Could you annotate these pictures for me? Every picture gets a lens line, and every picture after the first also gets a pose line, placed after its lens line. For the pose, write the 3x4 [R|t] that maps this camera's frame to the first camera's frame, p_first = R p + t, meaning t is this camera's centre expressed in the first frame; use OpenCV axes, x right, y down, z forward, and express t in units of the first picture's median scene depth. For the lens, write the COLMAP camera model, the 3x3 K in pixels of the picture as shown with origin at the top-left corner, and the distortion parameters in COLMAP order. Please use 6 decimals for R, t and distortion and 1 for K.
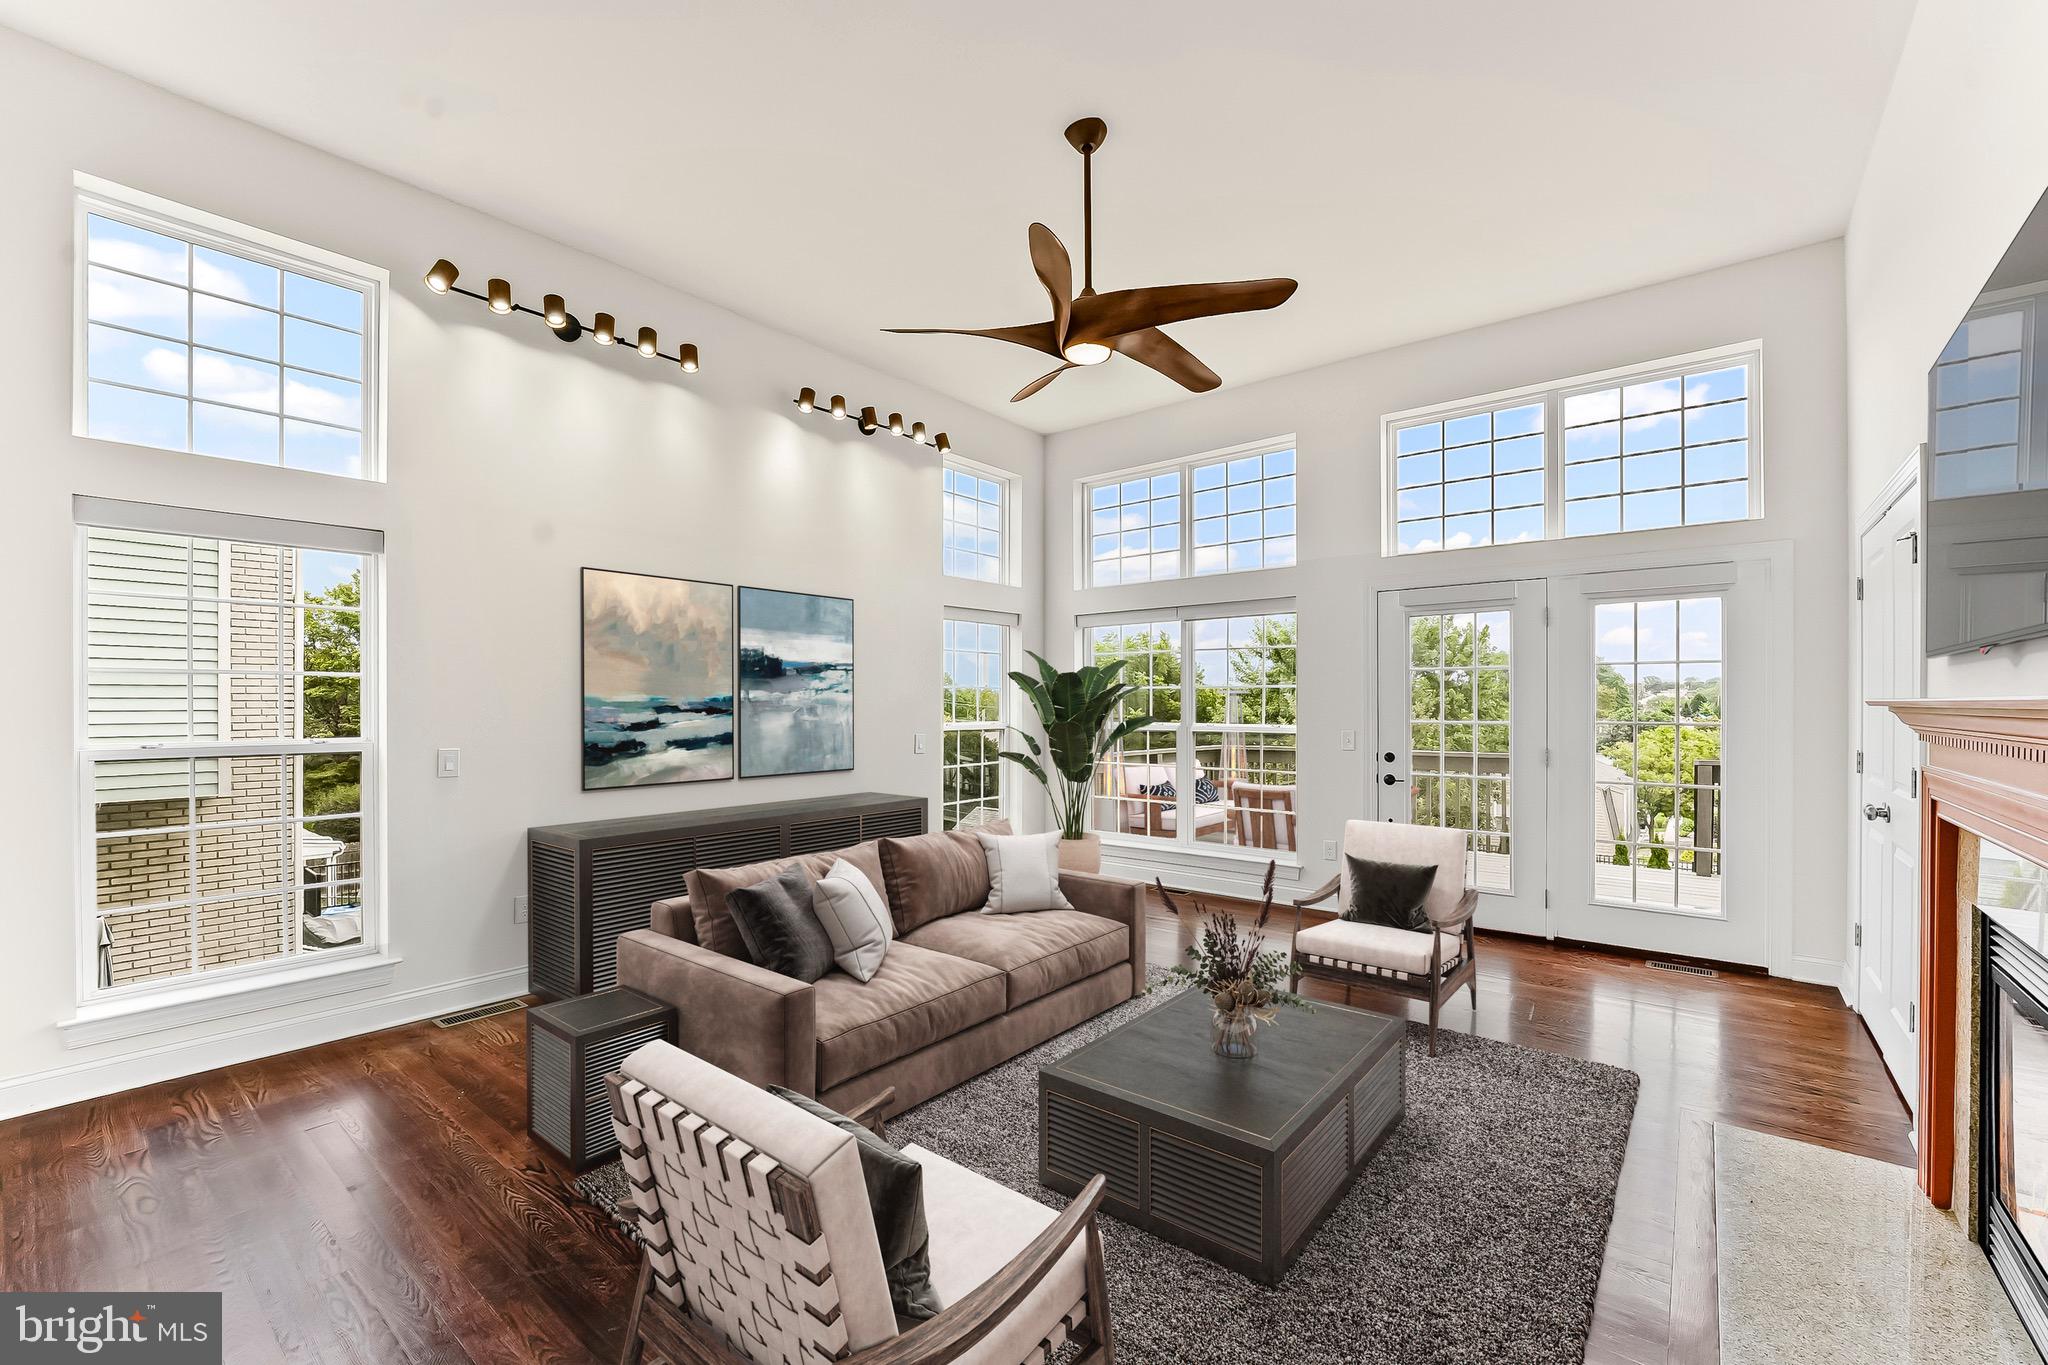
lens RADIAL K [[842.4, 0, 1027.4], [0, 842.4, 687.7], [0, 0, 1]] dist [0.000857, -0.000019]
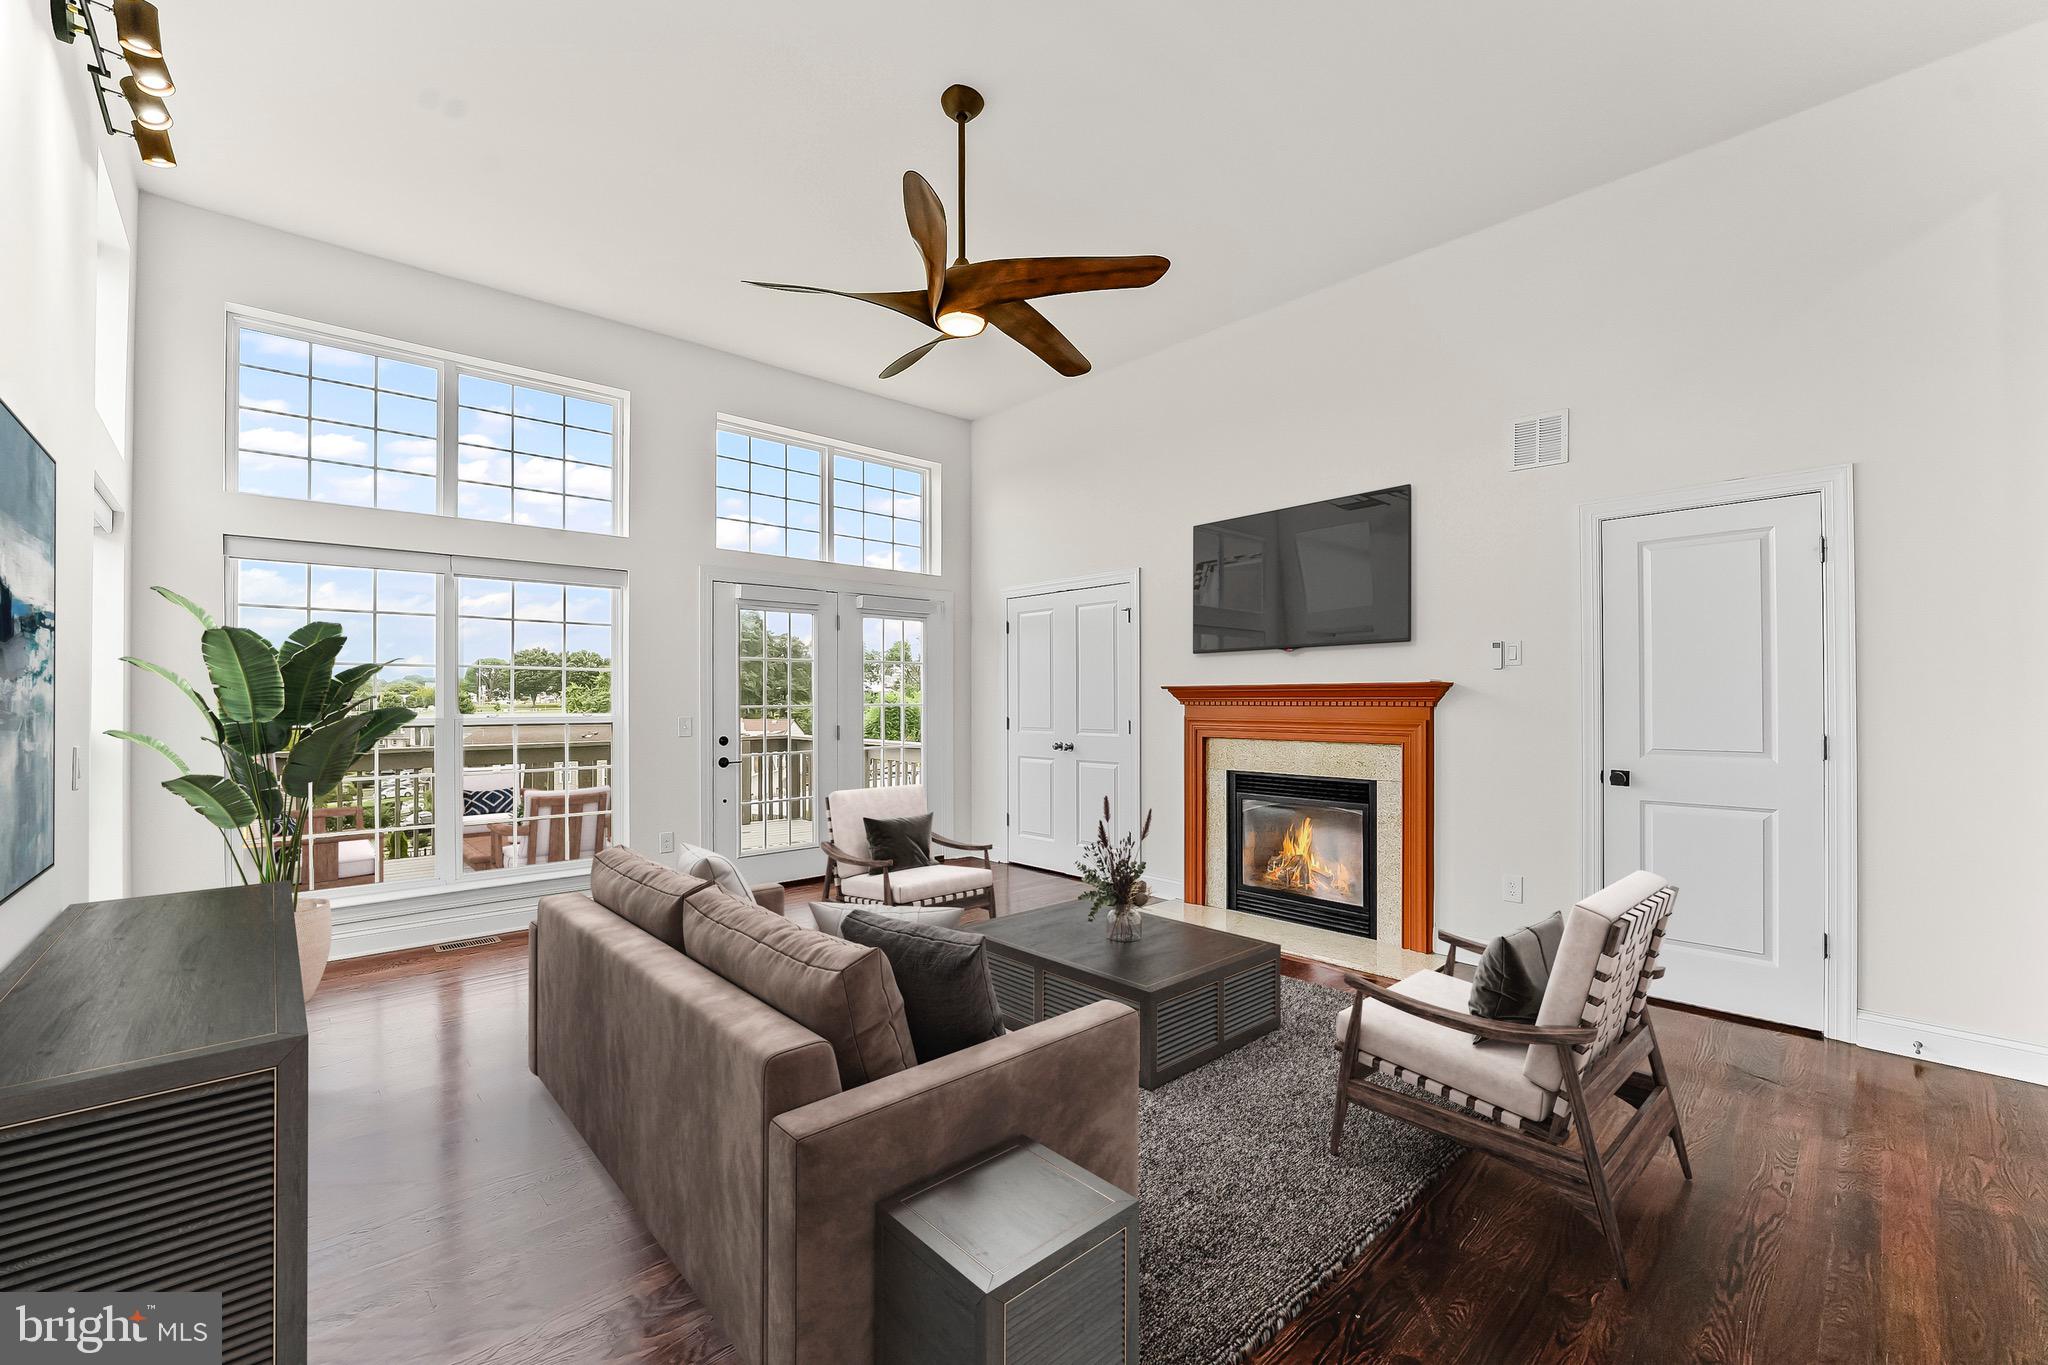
lens RADIAL K [[842.4, 0, 1030.3], [0, 842.4, 687.8], [0, 0, 1]] dist [0.000857, -0.000019]
pose [[0.141327, -0.004706, 0.989952, -0.561374], [-0.016669, 0.999836, 0.007132, 0.001740], [-0.989823, -0.017509, 0.141225, 0.471278]]
